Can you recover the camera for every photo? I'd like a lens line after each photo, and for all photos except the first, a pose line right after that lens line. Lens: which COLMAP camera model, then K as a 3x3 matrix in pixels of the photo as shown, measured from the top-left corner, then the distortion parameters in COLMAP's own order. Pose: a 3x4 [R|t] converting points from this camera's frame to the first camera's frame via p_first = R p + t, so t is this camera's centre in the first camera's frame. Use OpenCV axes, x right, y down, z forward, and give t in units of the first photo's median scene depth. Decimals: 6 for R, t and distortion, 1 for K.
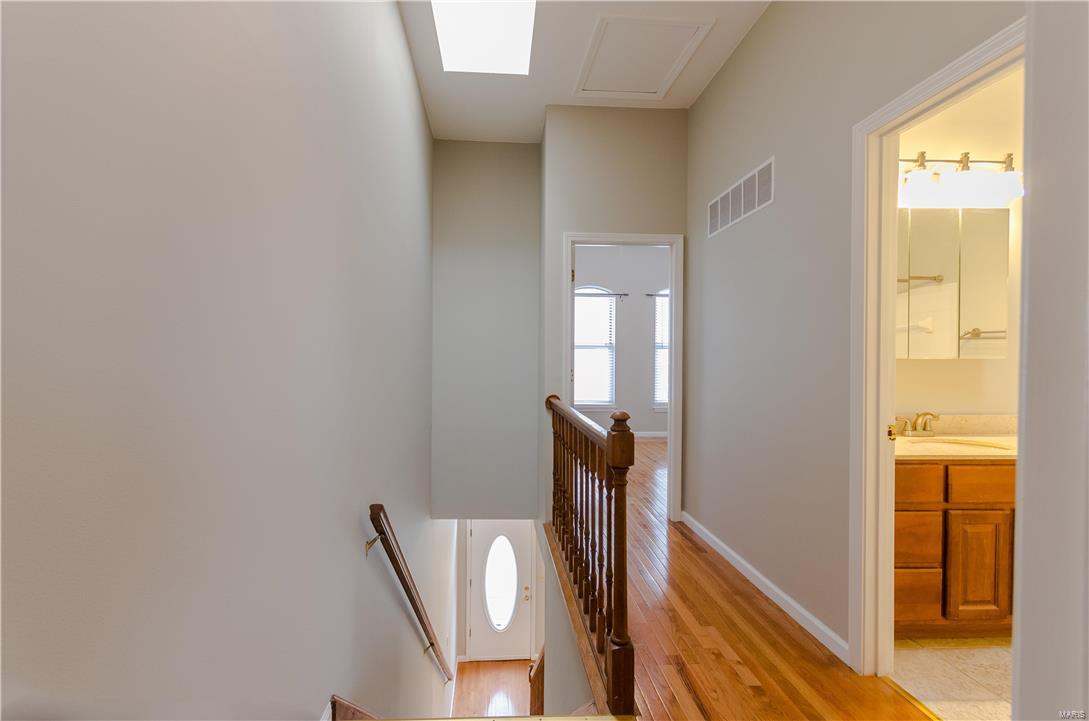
lens RADIAL K [[478.9, 0, 549.2], [0, 478.9, 365.4], [0, 0, 1]] dist [0.003089, 0.000398]
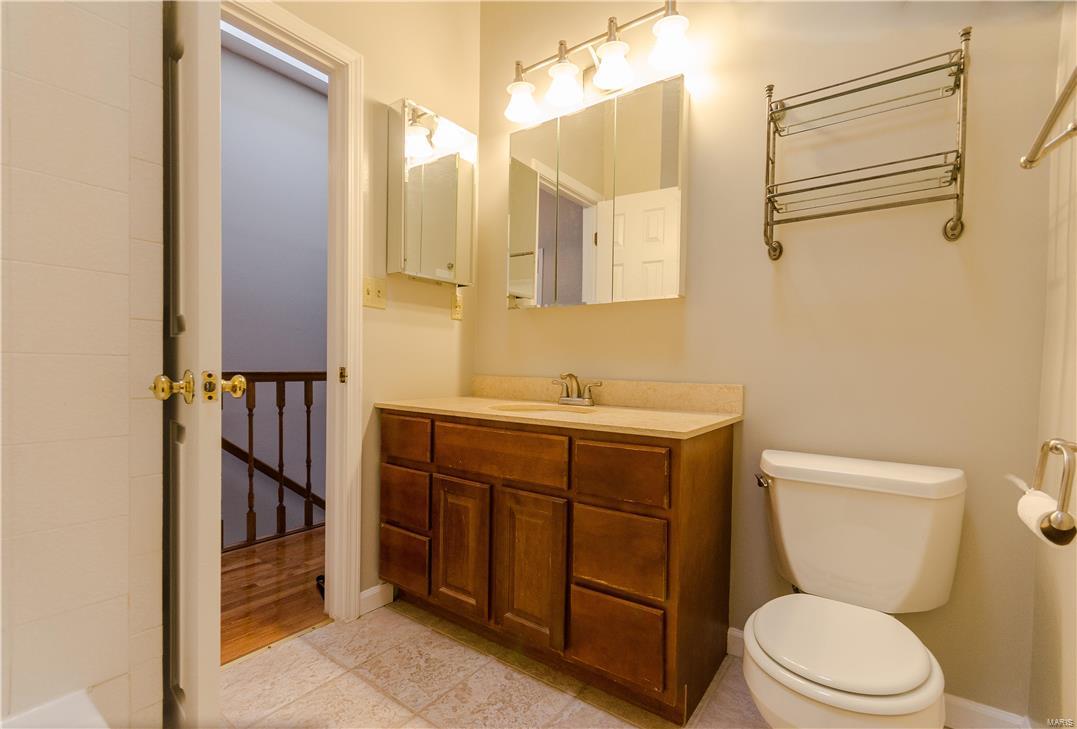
lens RADIAL K [[470.8, 0, 574.2], [0, 470.8, 378.7], [0, 0, 1]] dist [-0.000170, 0.000069]
pose [[0.806091, 0.021127, -0.591414, 1.515560], [-0.015725, 0.999774, 0.014282, 0.115485], [0.591583, -0.002212, 0.806241, 0.463134]]
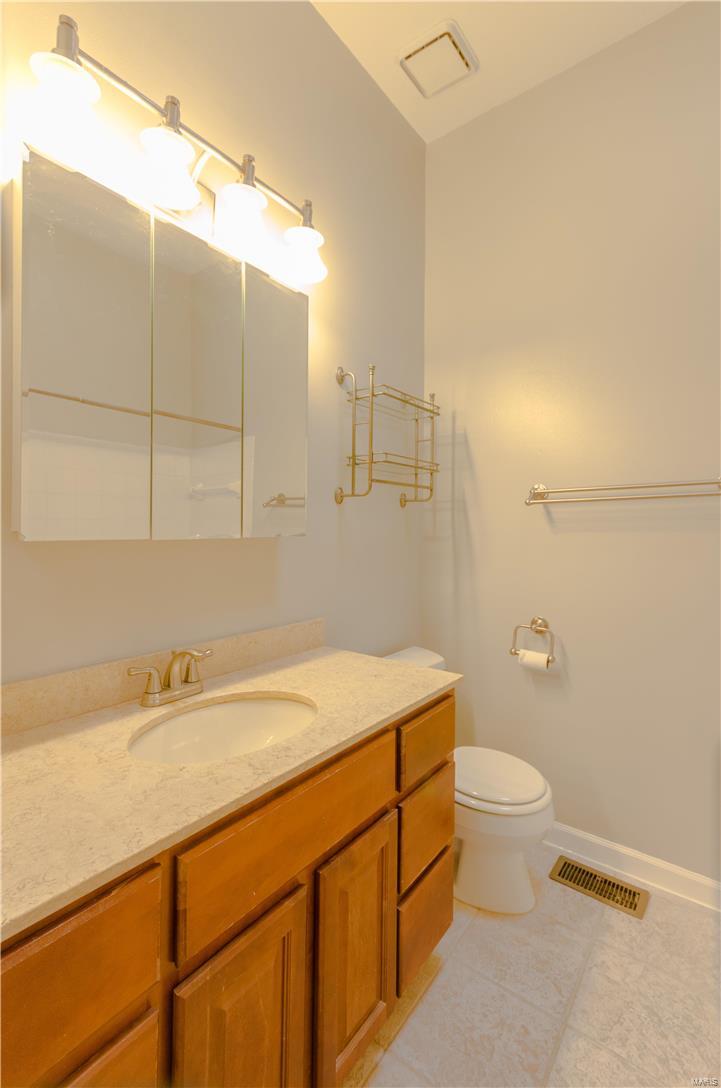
lens RADIAL K [[476.2, 0, 357.1], [0, 476.2, 526.7], [0, 0, 1]] dist [0.013968, 0.000112]
pose [[0.657289, 0.004516, 0.753625, 0.647684], [0.000641, 0.999978, -0.006551, -0.029490], [-0.753639, 0.004789, 0.657271, 0.666733]]
